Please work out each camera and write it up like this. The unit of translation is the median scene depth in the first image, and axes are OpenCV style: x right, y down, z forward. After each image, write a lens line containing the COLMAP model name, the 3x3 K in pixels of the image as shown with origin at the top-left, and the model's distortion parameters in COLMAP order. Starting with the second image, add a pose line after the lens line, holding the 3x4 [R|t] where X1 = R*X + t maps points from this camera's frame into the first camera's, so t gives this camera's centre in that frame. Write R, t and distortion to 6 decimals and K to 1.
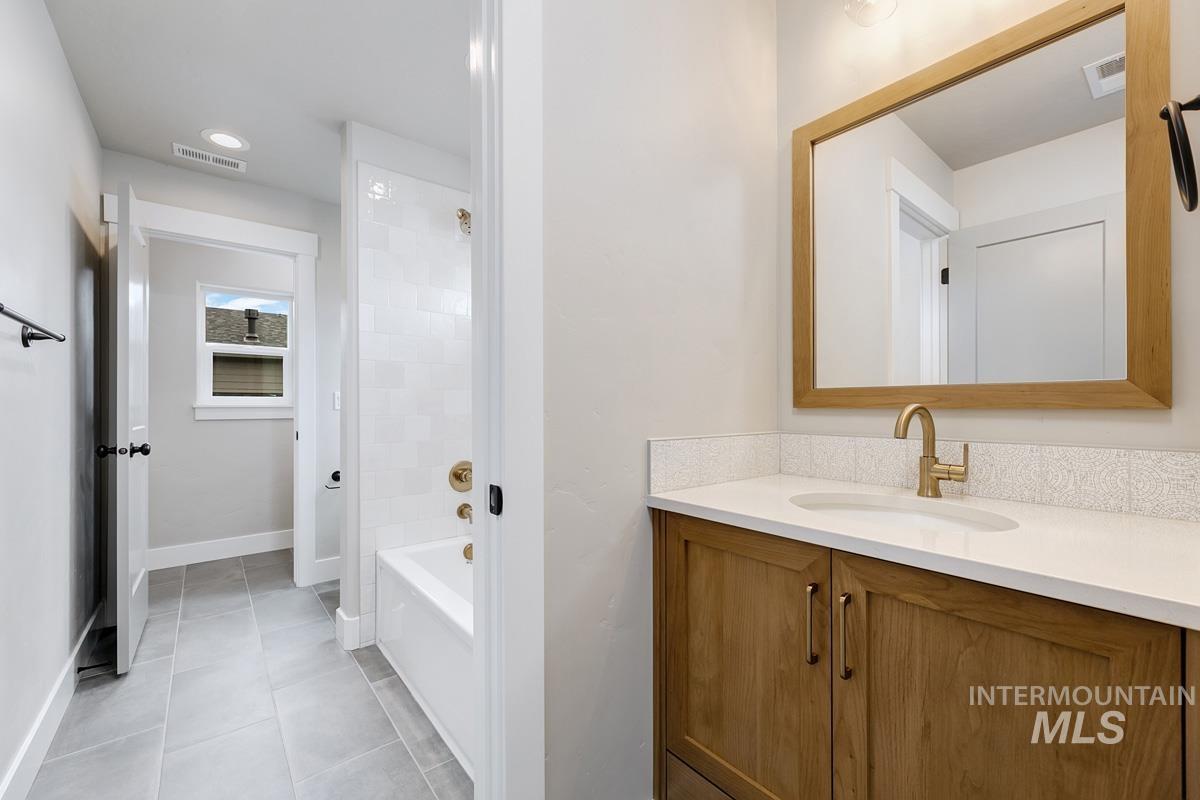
lens RADIAL K [[631.8, 0, 599.9], [0, 631.8, 407.3], [0, 0, 1]] dist [-0.001119, -0.000135]
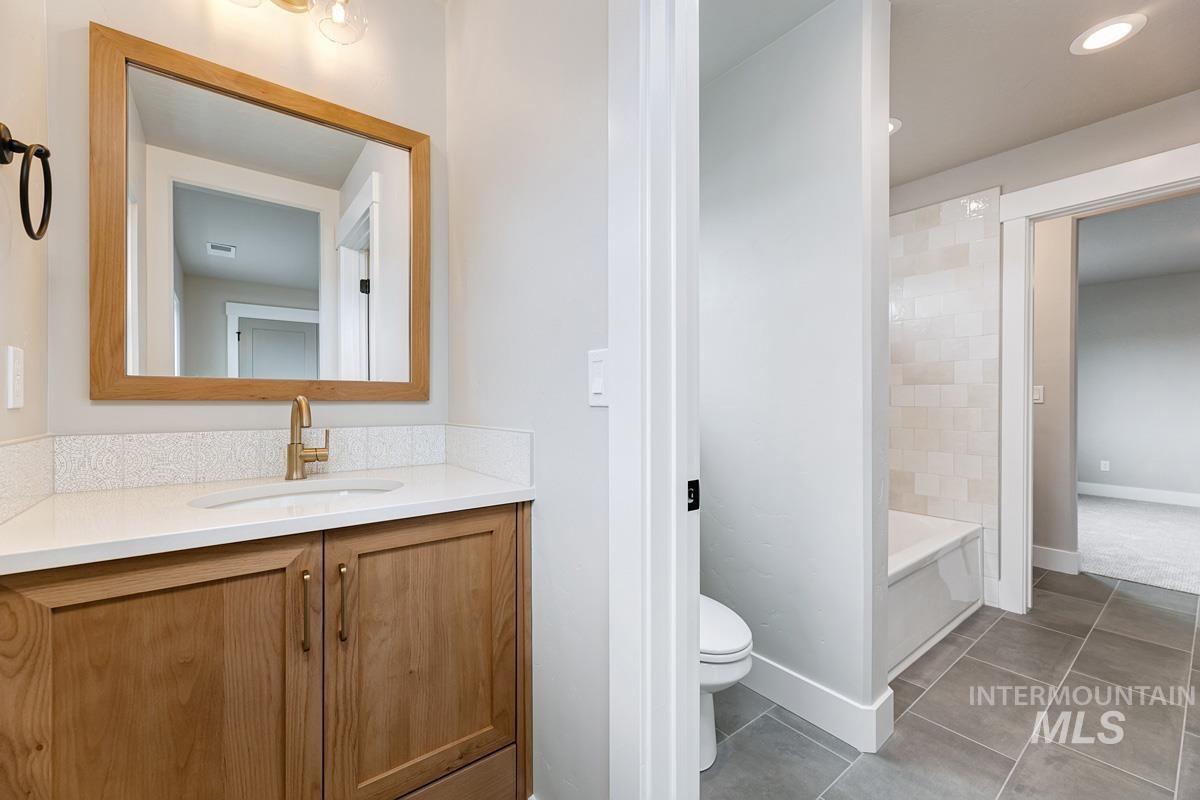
lens RADIAL K [[483.8, 0, 599.9], [0, 483.8, 395.8], [0, 0, 1]] dist [0.001225, -0.000134]
pose [[-0.105320, 0.006242, 0.994419, -0.389801], [-0.004795, 0.999965, -0.006785, -0.002605], [-0.994427, -0.005483, -0.105286, 0.584696]]
